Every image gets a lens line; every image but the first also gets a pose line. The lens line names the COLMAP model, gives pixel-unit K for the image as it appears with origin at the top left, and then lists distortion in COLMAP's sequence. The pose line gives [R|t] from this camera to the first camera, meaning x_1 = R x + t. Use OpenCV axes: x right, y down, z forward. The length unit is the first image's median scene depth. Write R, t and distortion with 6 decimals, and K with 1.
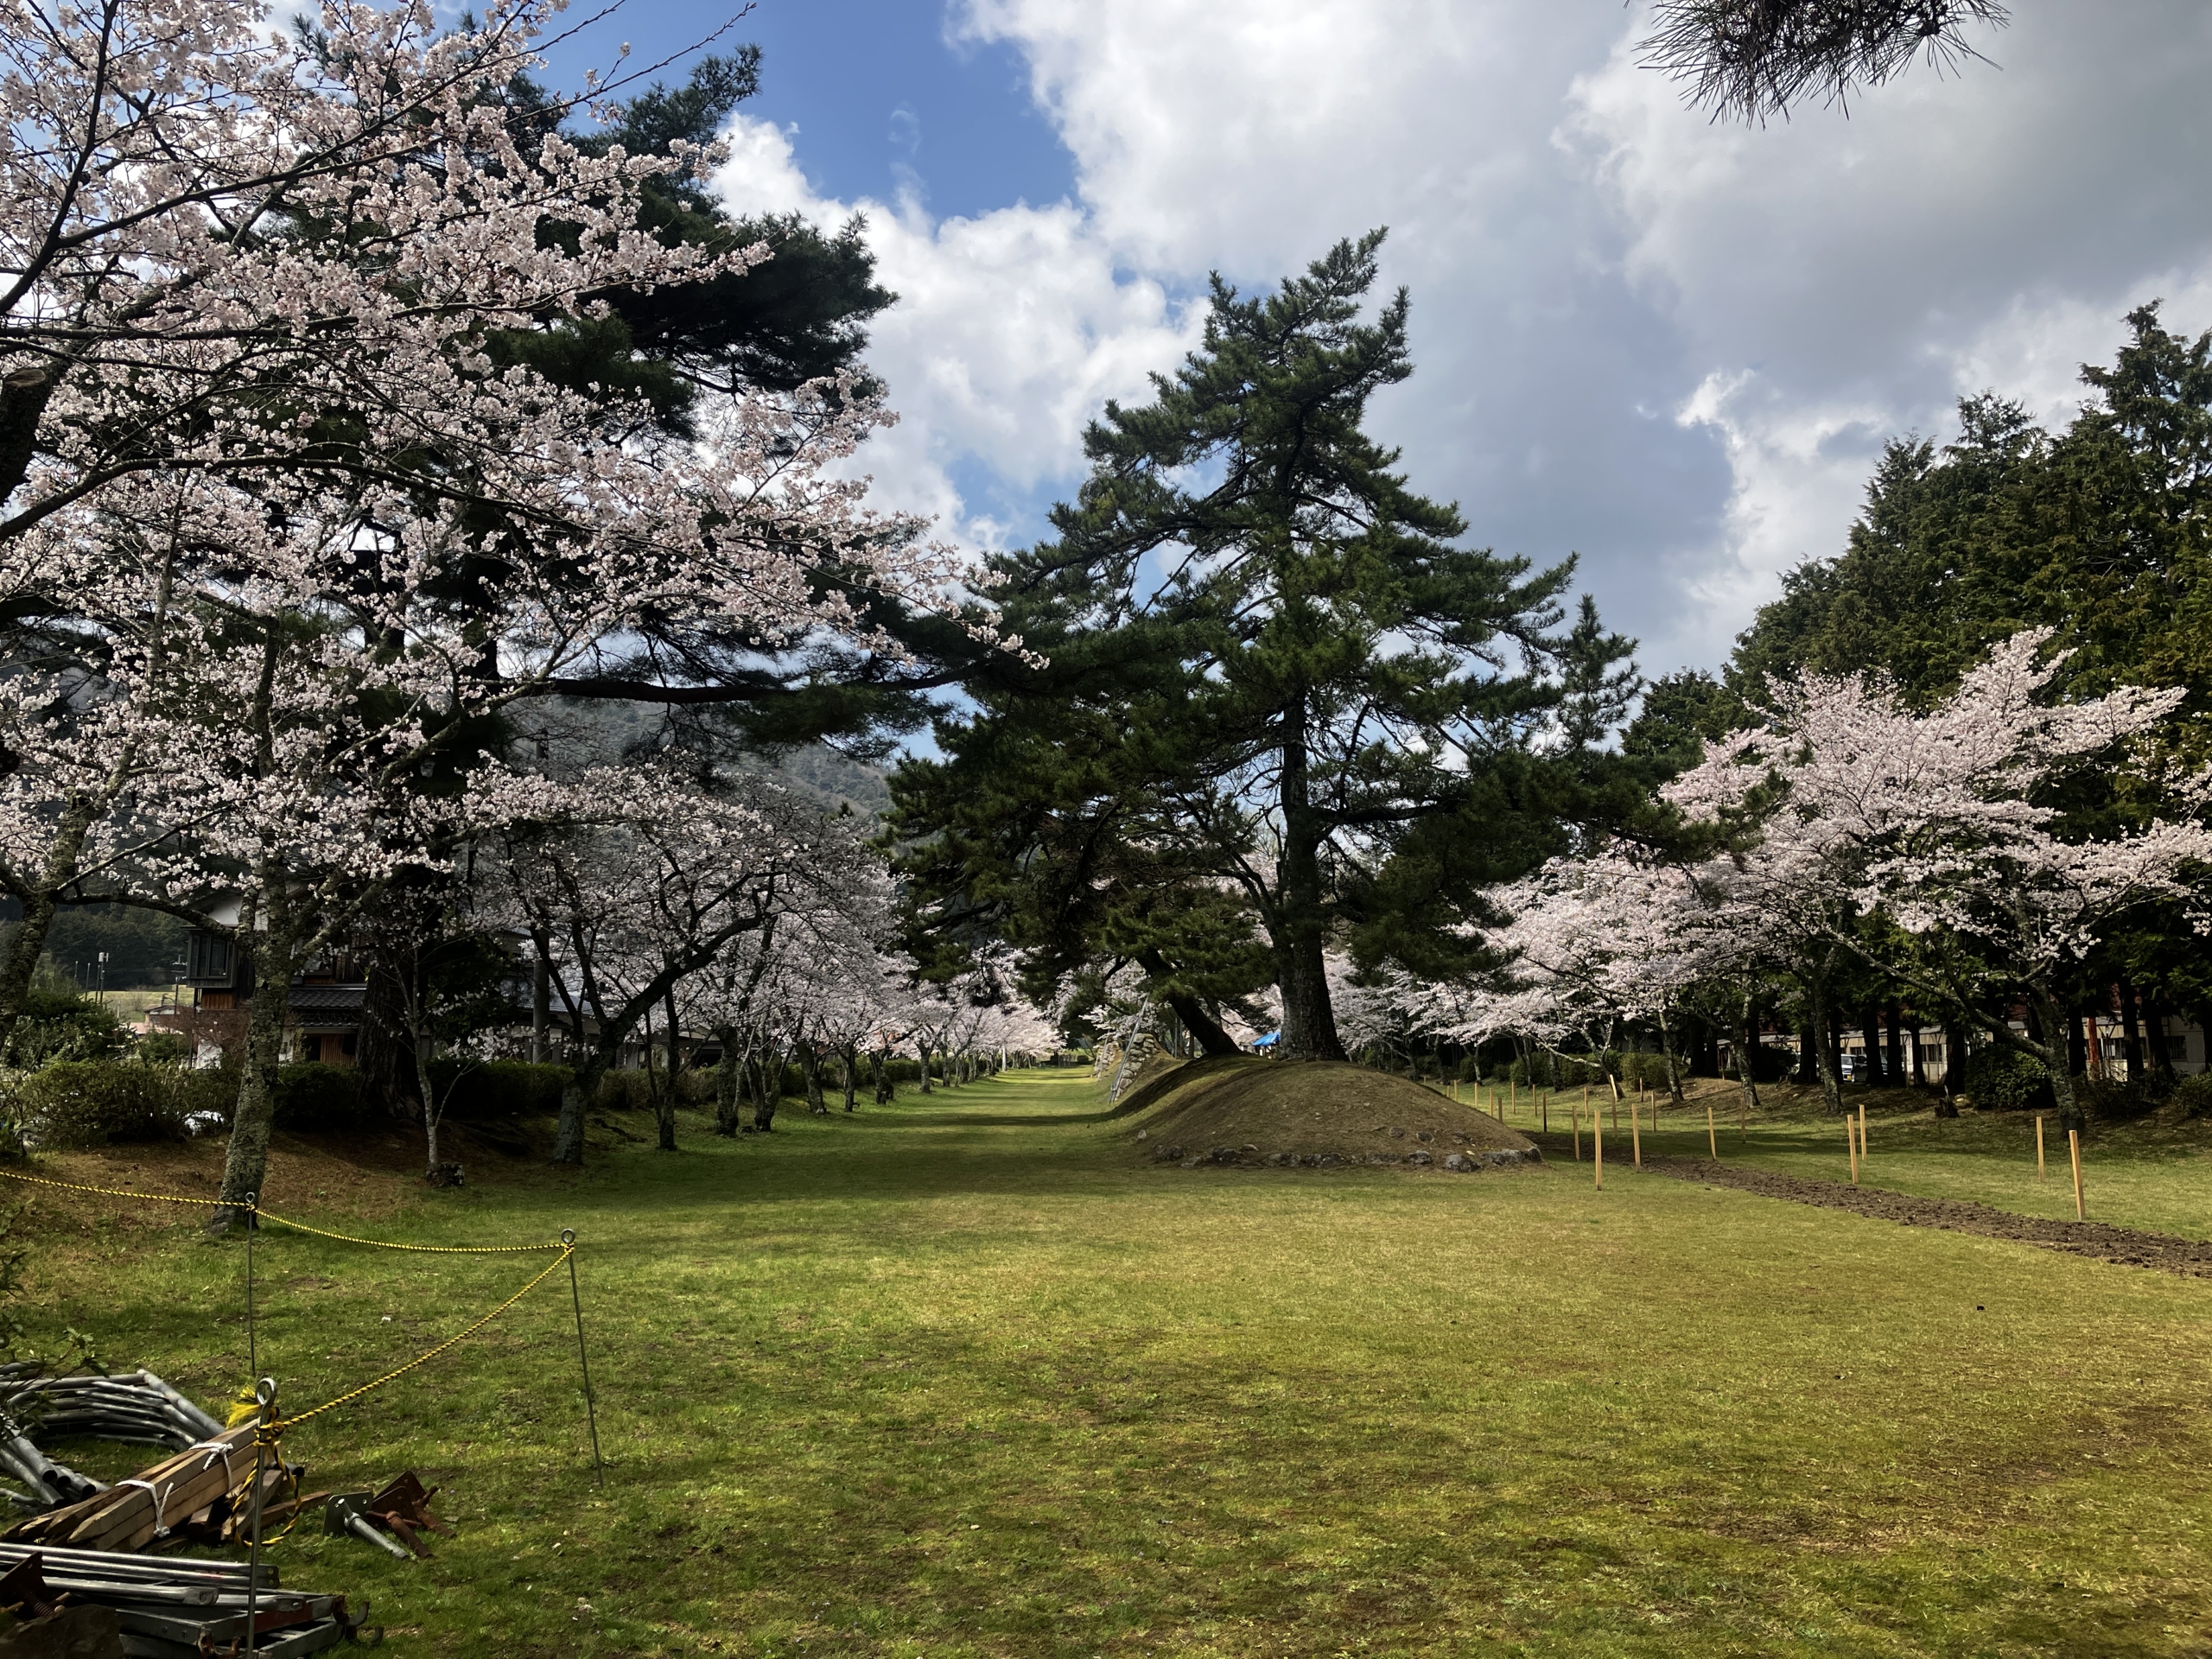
lens RADIAL K [[1684.7, 0, 1137.9], [0, 1684.7, 849.4], [0, 0, 1]] dist [0.035902, 0.000095]
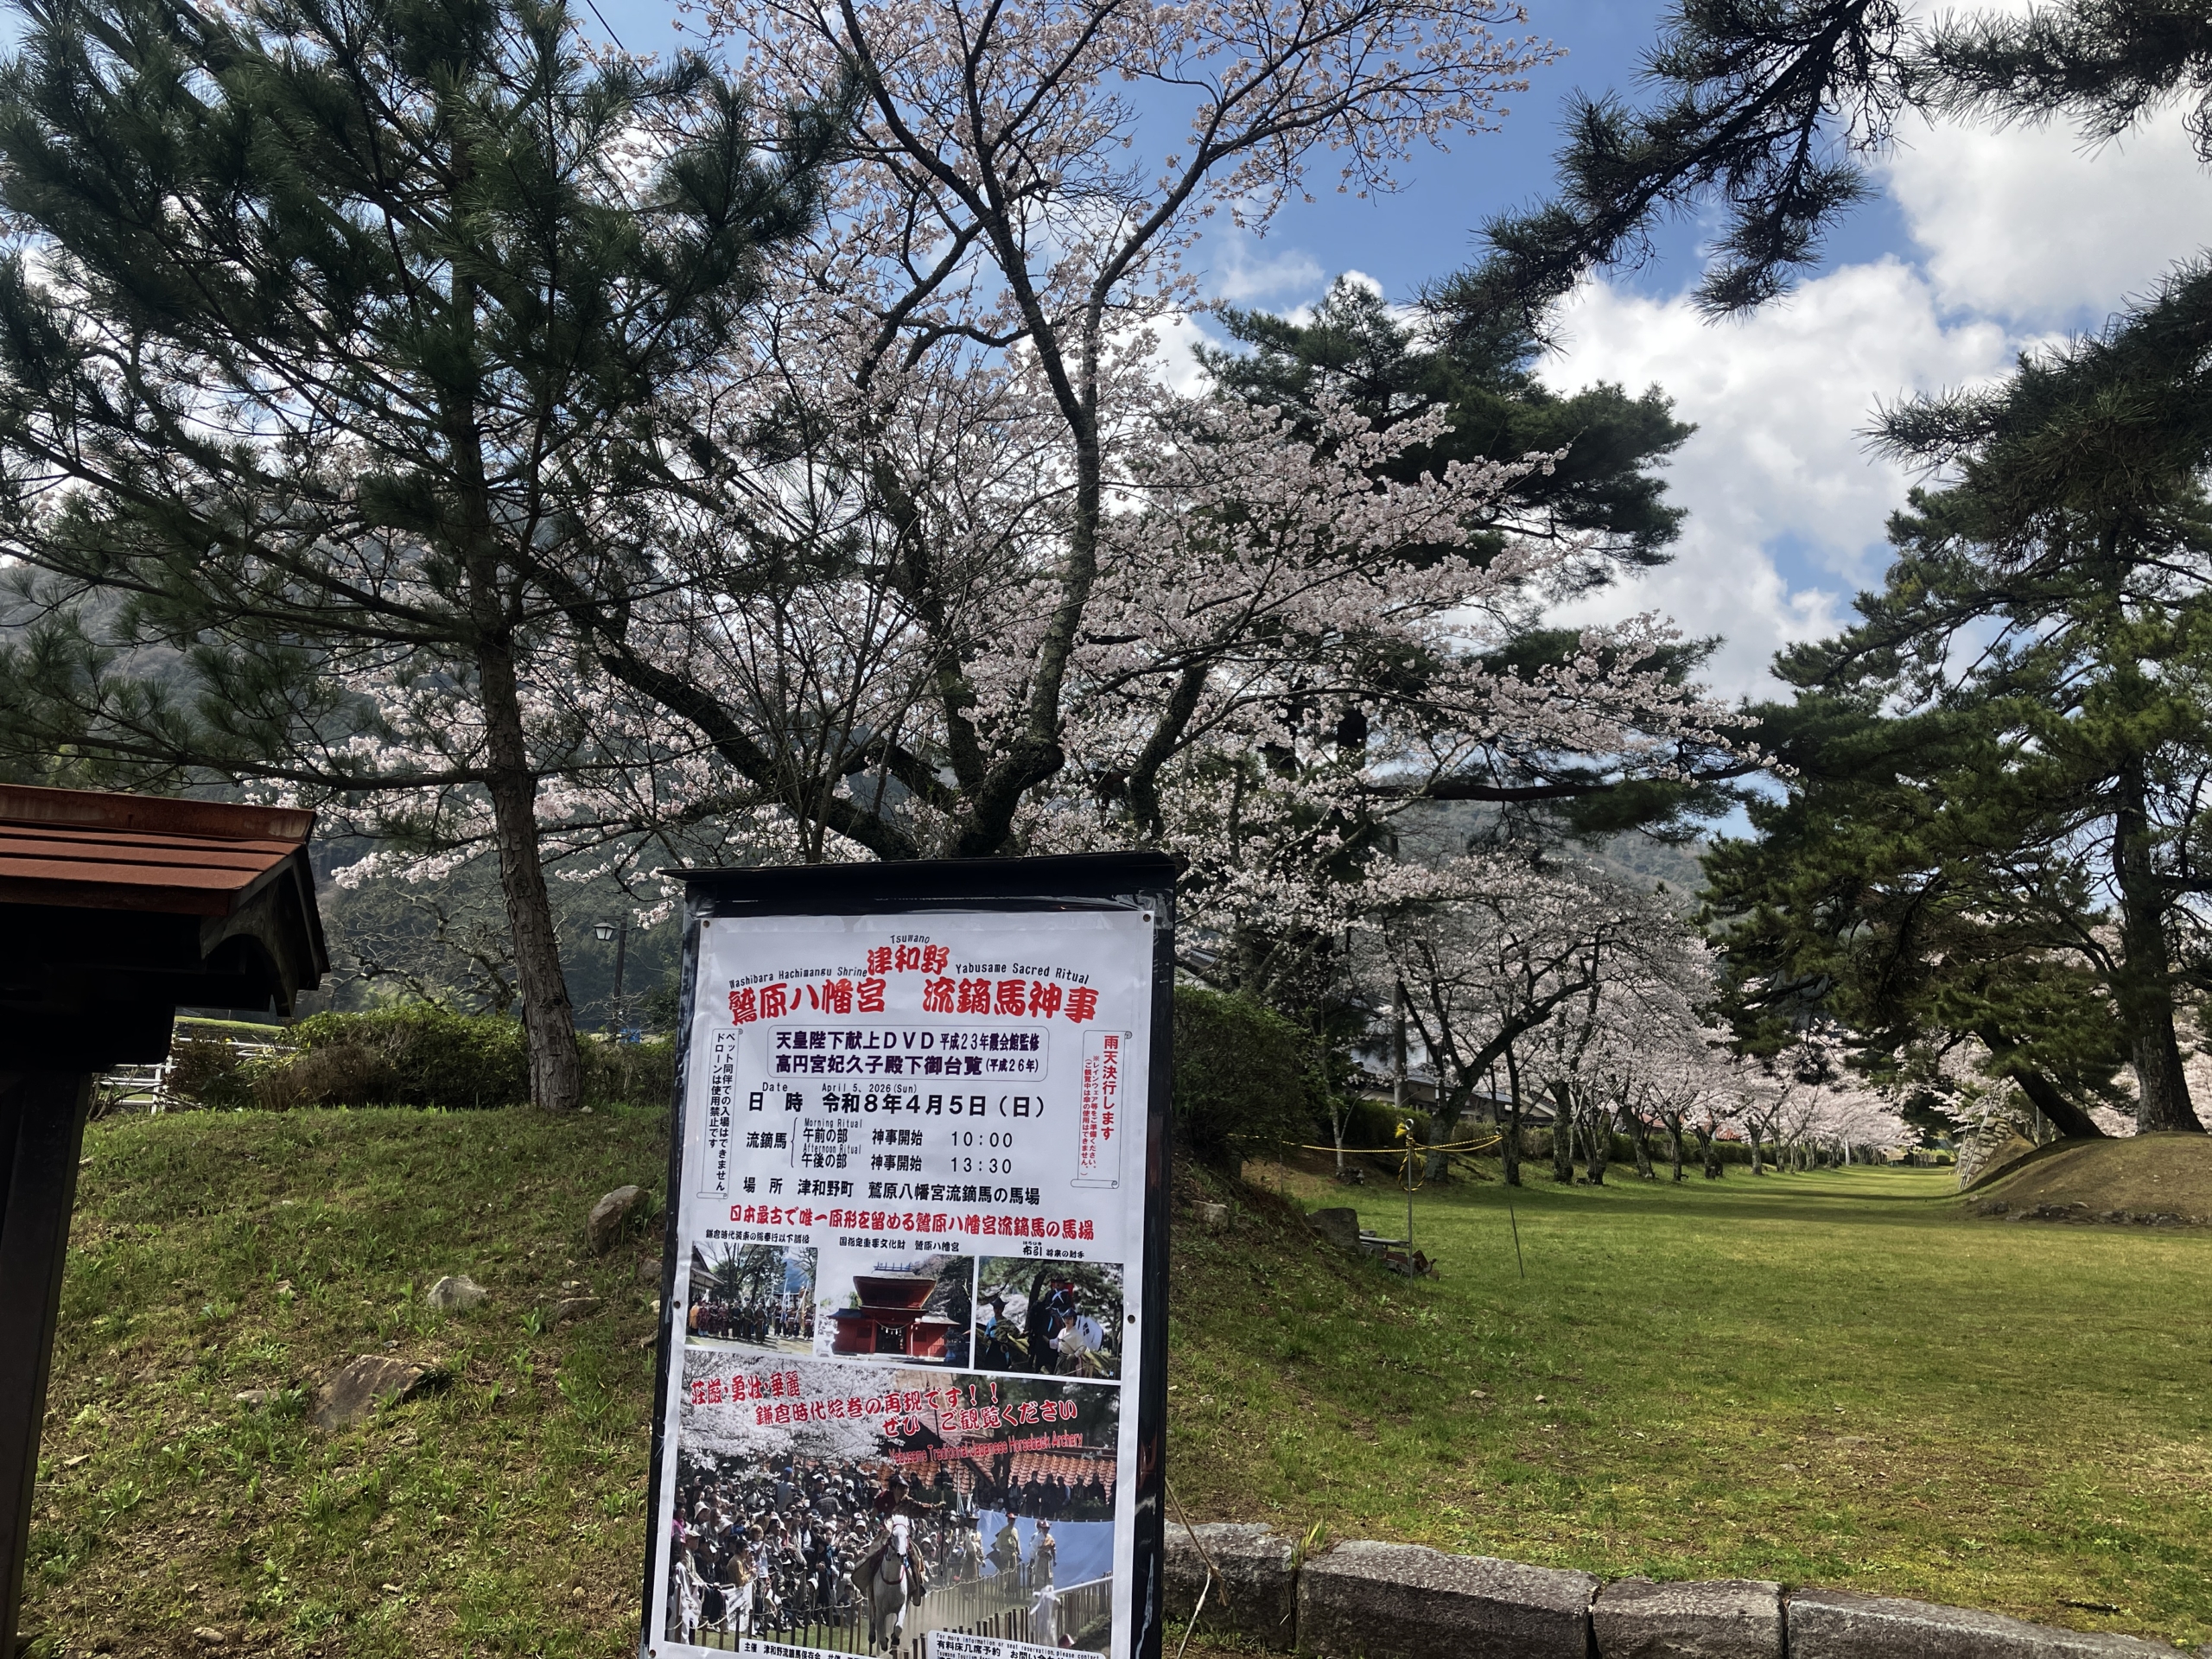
lens RADIAL K [[1684.7, 0, 1166.0], [0, 1684.7, 813.5], [0, 0, 1]] dist [0.035902, 0.000095]
pose [[0.896556, -0.042721, -0.440865, 0.024500], [0.011271, 0.997216, -0.073712, 0.005381], [0.442787, 0.061118, 0.894542, -0.128024]]
